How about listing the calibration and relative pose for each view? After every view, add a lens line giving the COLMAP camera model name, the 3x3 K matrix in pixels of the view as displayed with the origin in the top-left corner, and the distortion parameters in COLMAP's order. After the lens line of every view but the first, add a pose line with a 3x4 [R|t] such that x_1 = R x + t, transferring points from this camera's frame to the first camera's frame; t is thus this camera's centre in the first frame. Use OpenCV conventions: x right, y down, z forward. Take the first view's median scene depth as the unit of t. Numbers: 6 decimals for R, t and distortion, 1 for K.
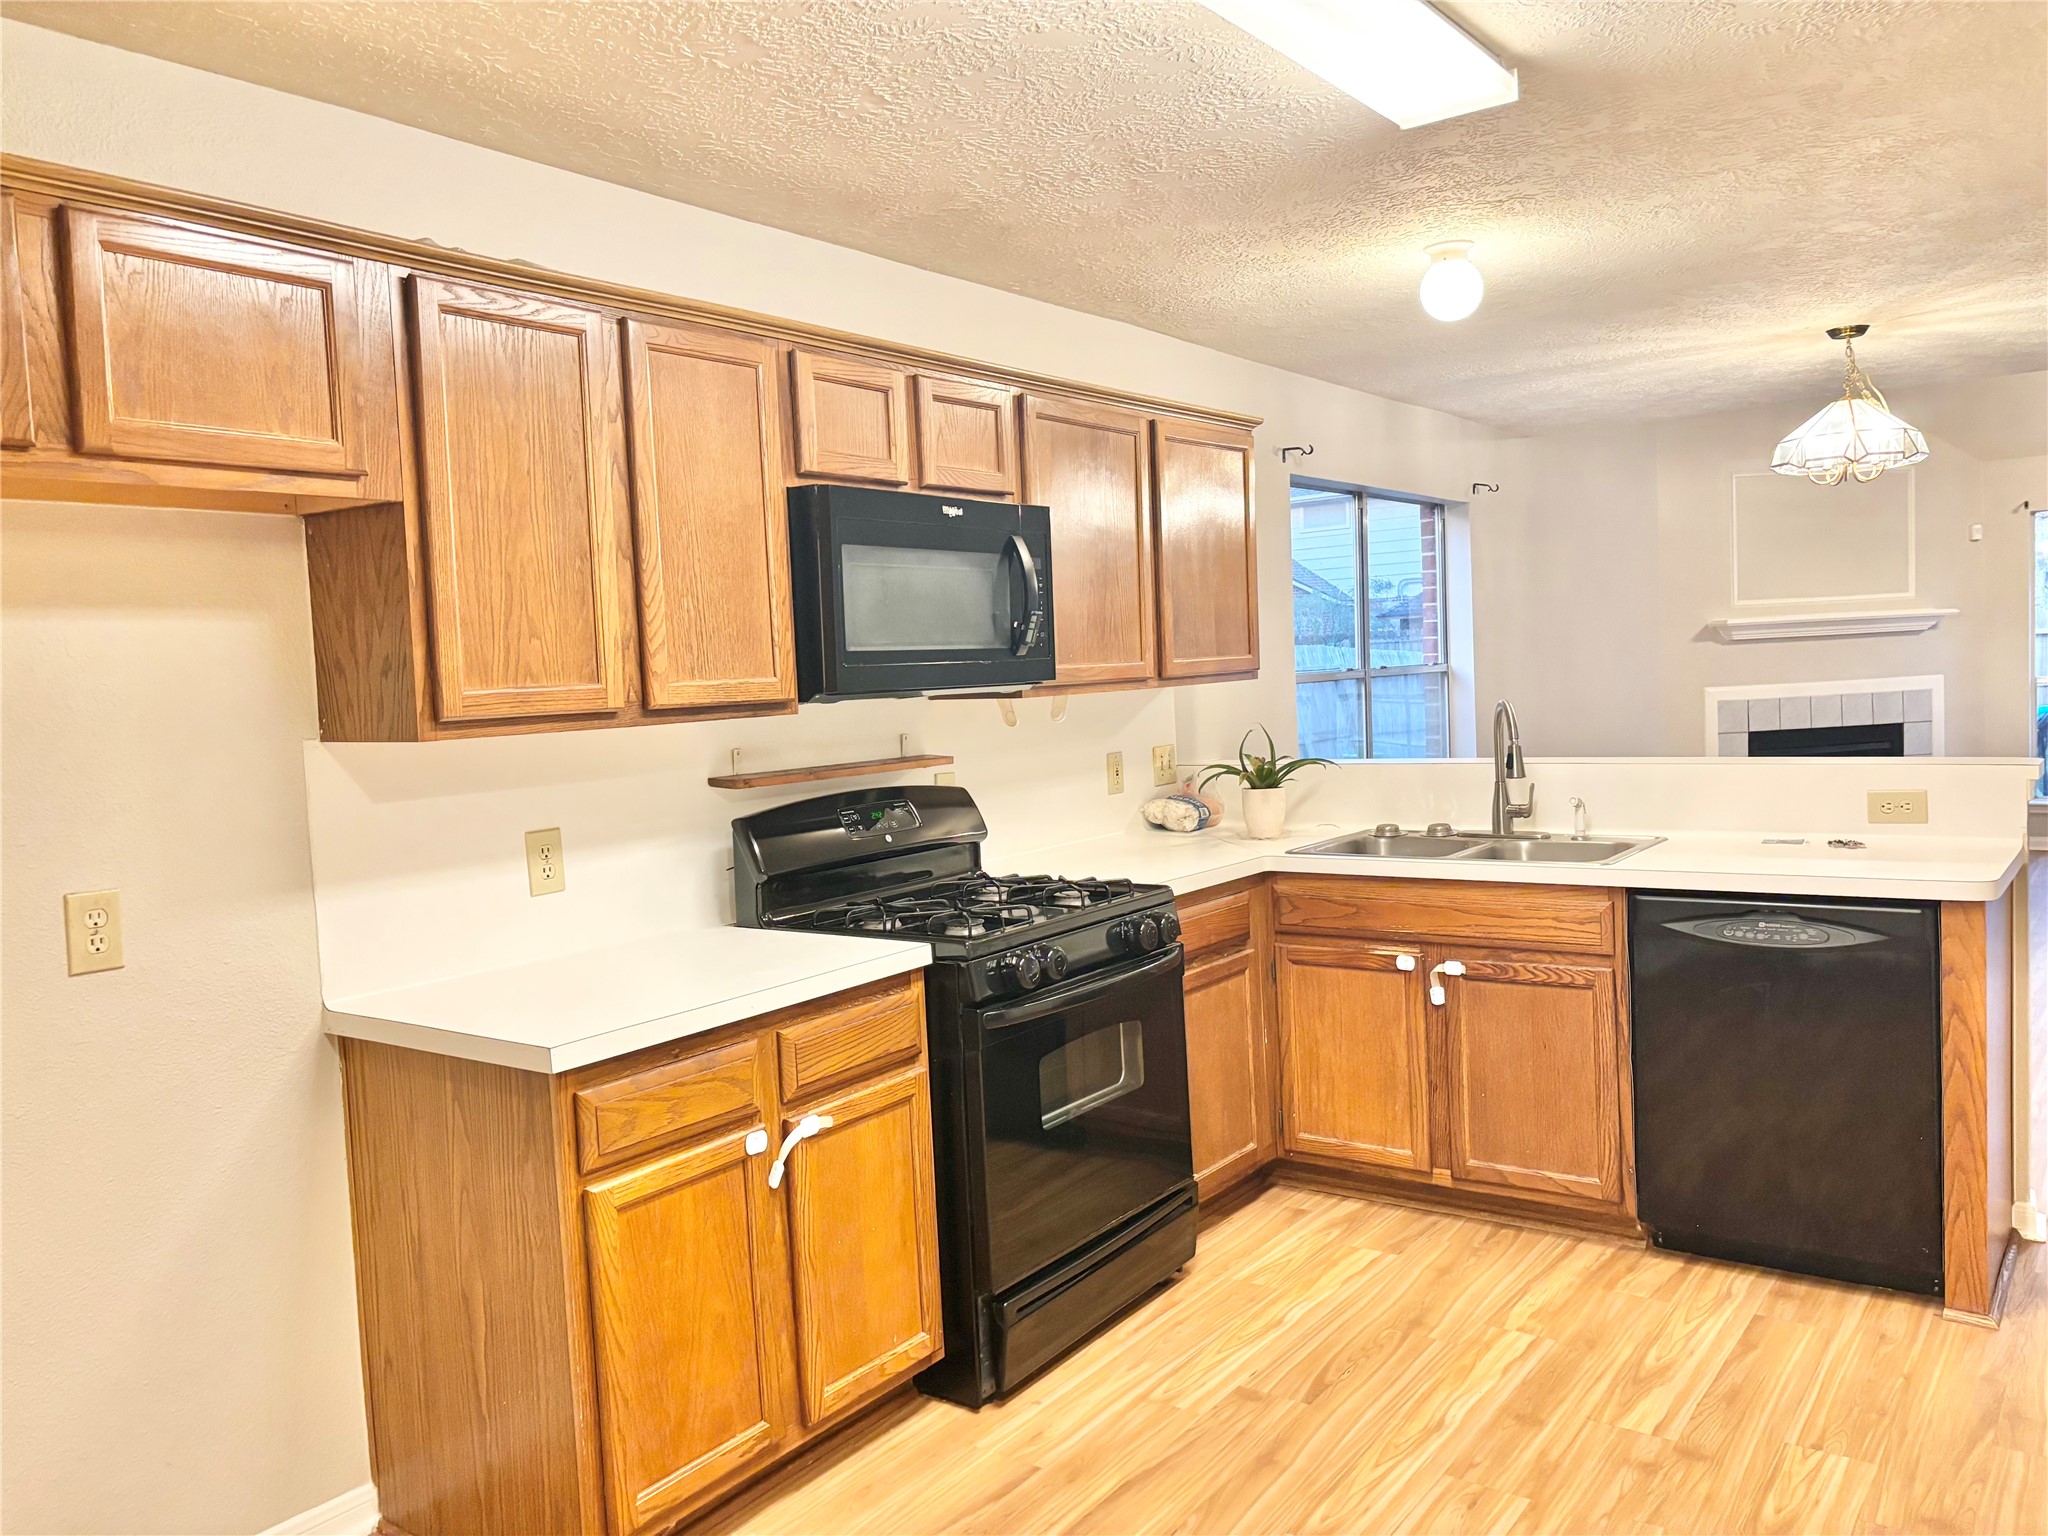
lens RADIAL K [[1538.7, 0, 1013.6], [0, 1538.7, 770.4], [0, 0, 1]] dist [0.050233, -0.049093]
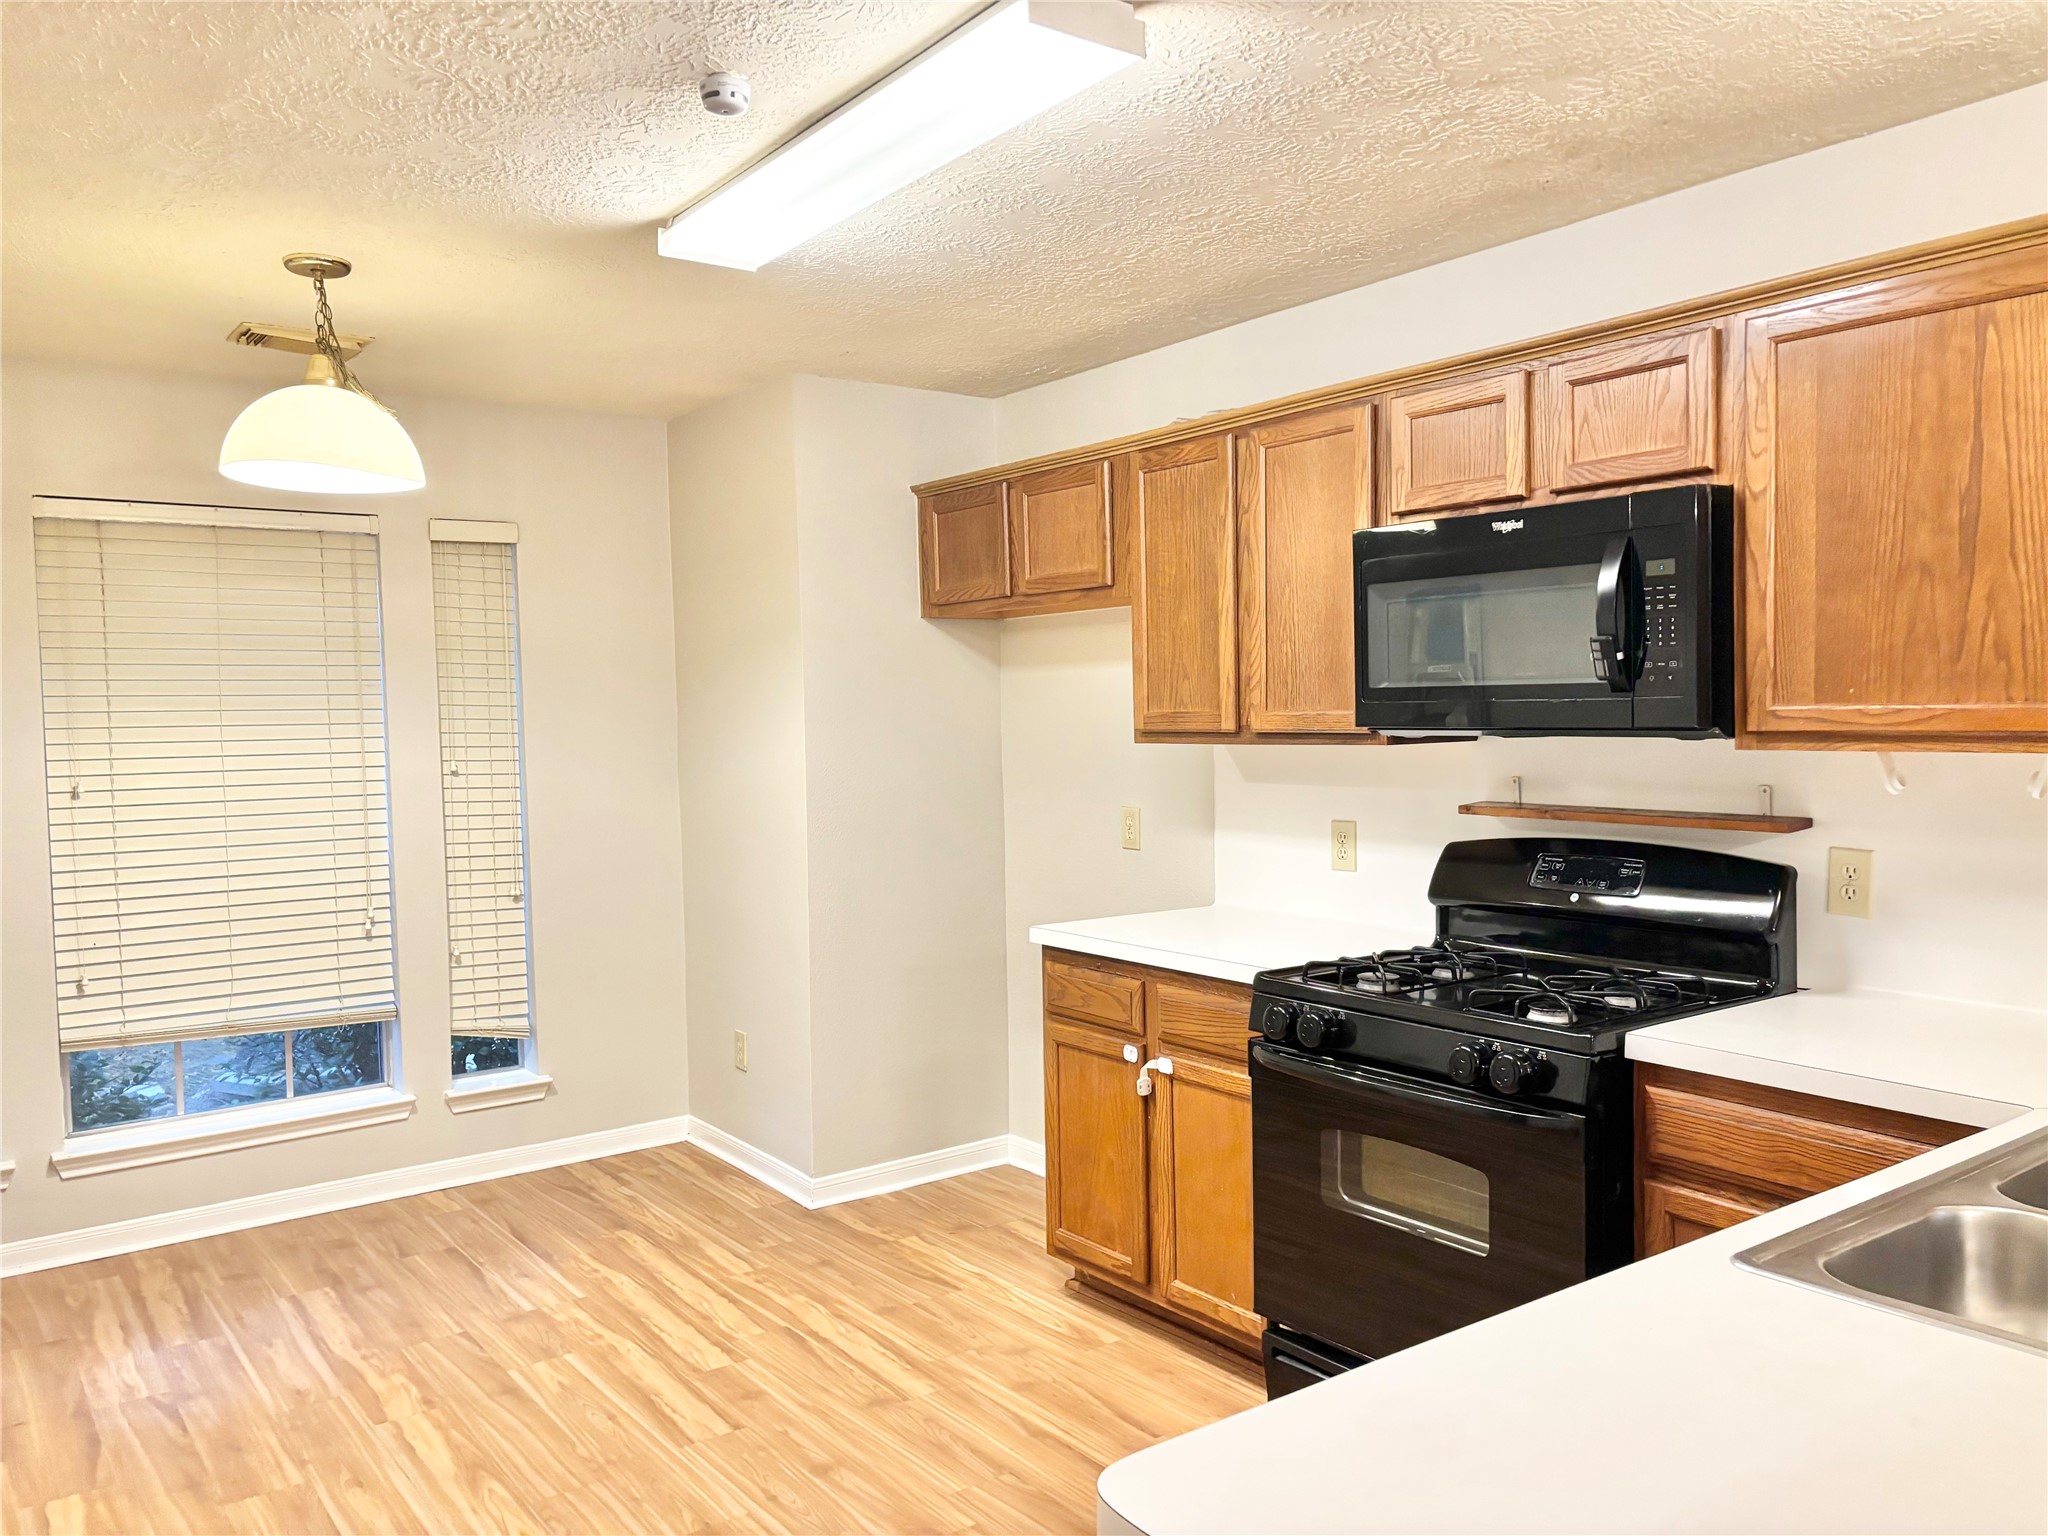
lens RADIAL K [[1538.7, 0, 1024.2], [0, 1538.7, 769.2], [0, 0, 1]] dist [0.050233, -0.049093]
pose [[-0.288640, 0.090816, -0.953121, 0.892088], [-0.031910, 0.994026, 0.104377, -0.116472], [0.956906, 0.060542, -0.284018, 1.008709]]
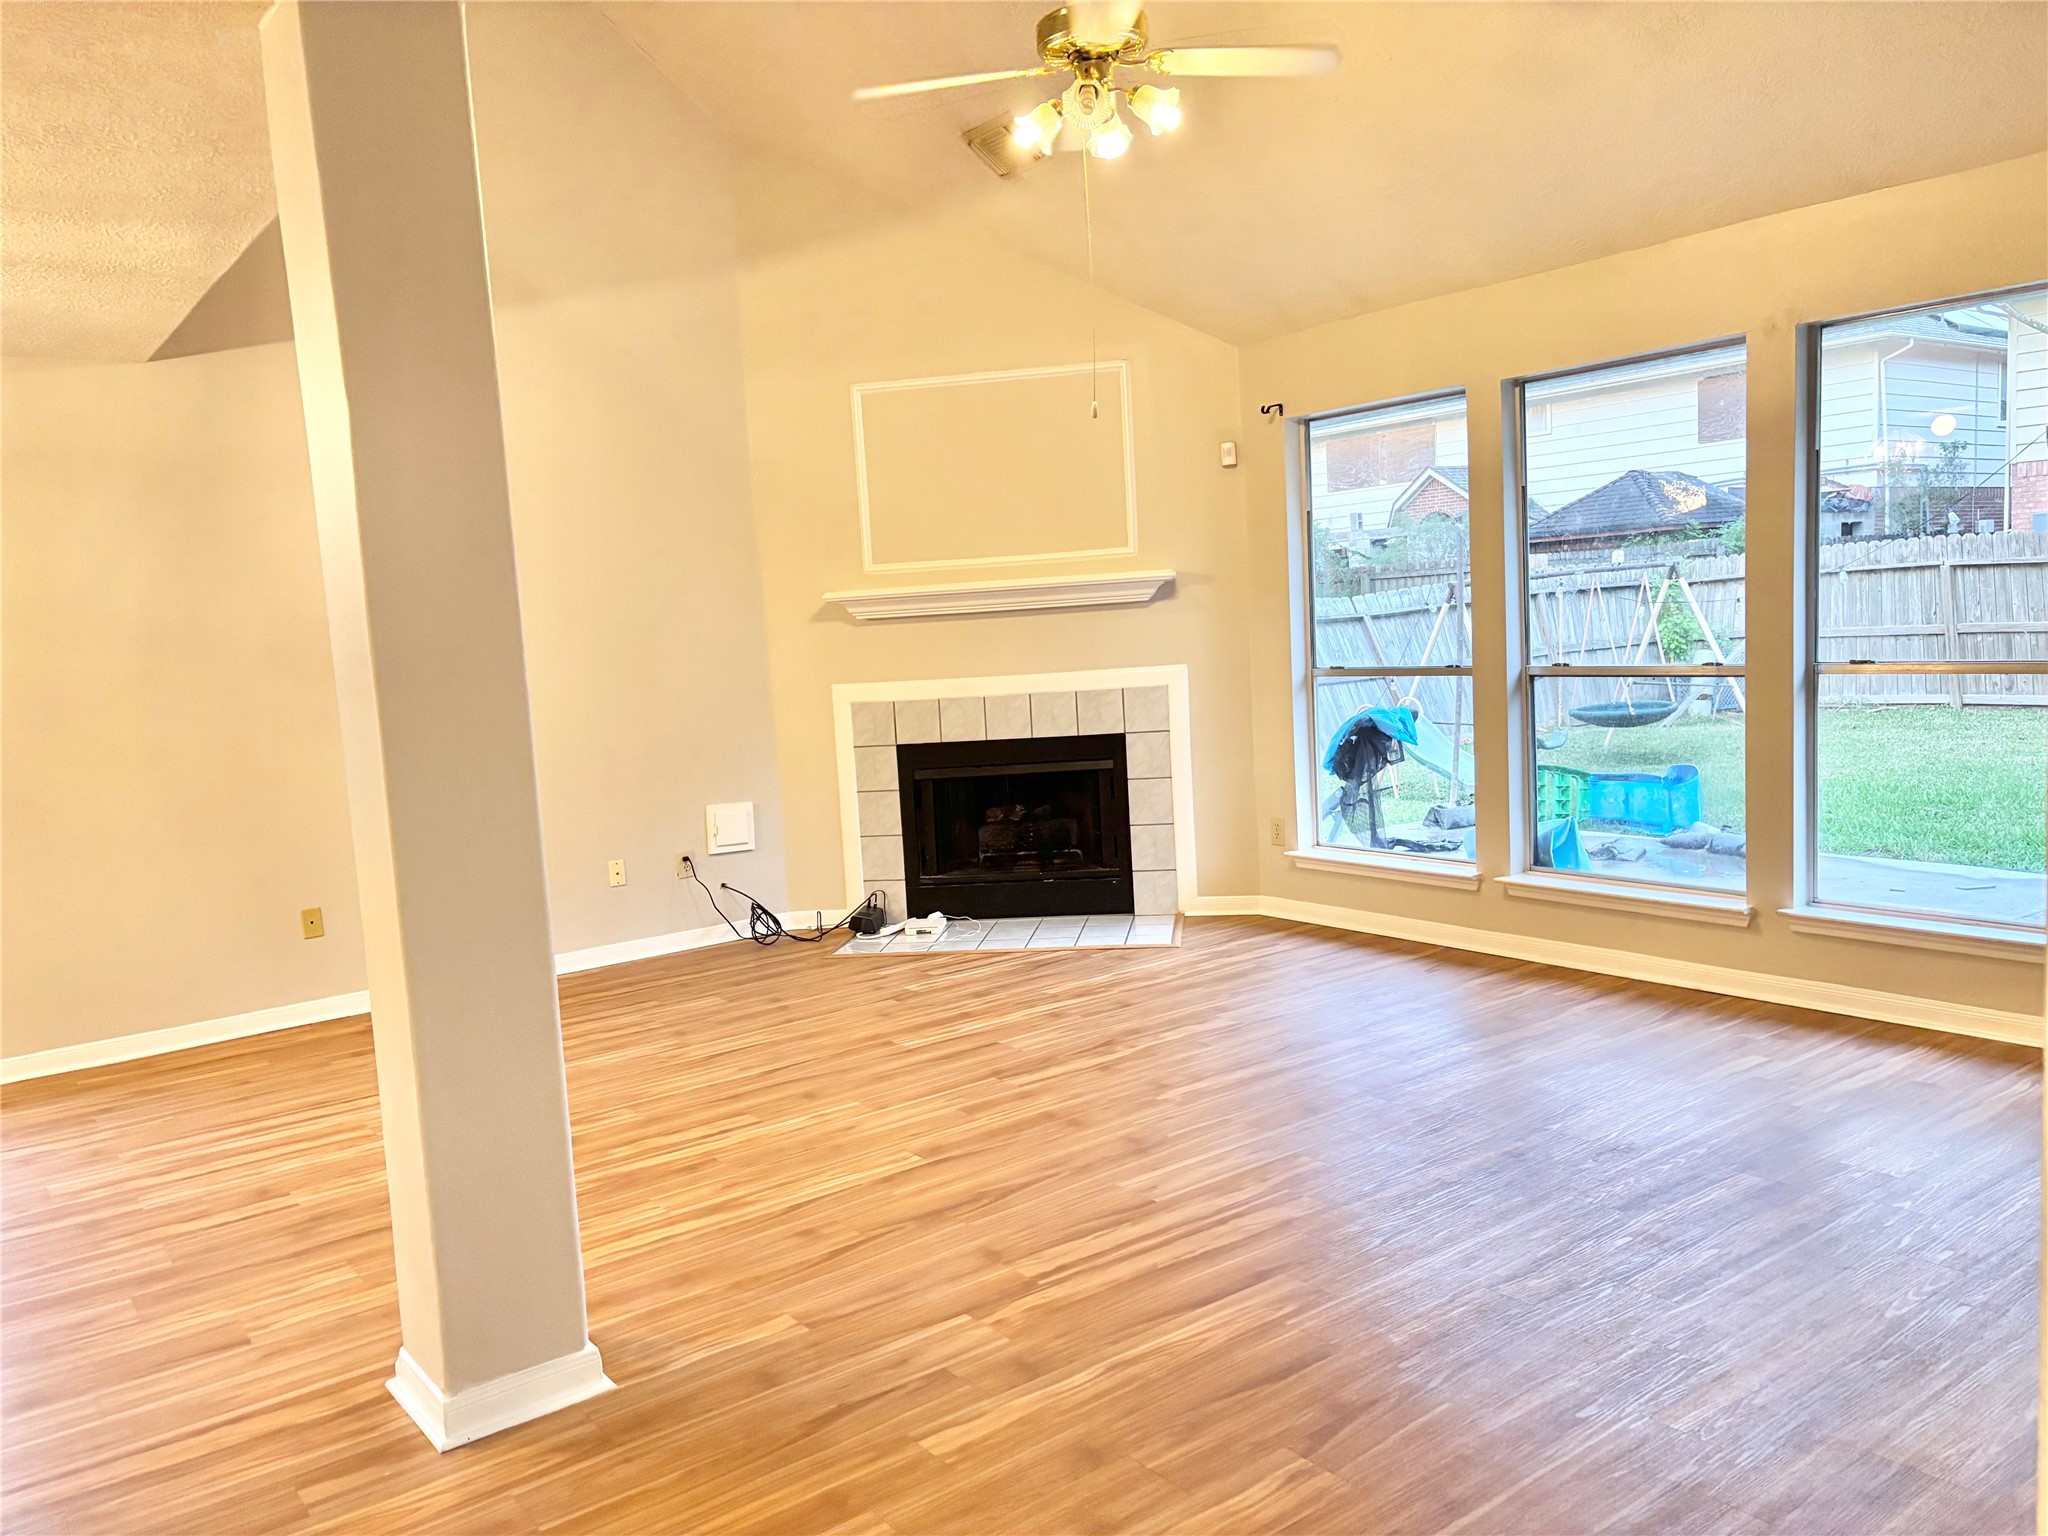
lens RADIAL K [[1538.7, 0, 1004.0], [0, 1538.7, 775.6], [0, 0, 1]] dist [0.050233, -0.049093]
pose [[0.957123, 0.018217, -0.289110, 2.114680], [-0.002909, 0.998575, 0.053291, -0.141491], [0.289669, -0.050165, 0.955812, 0.932536]]
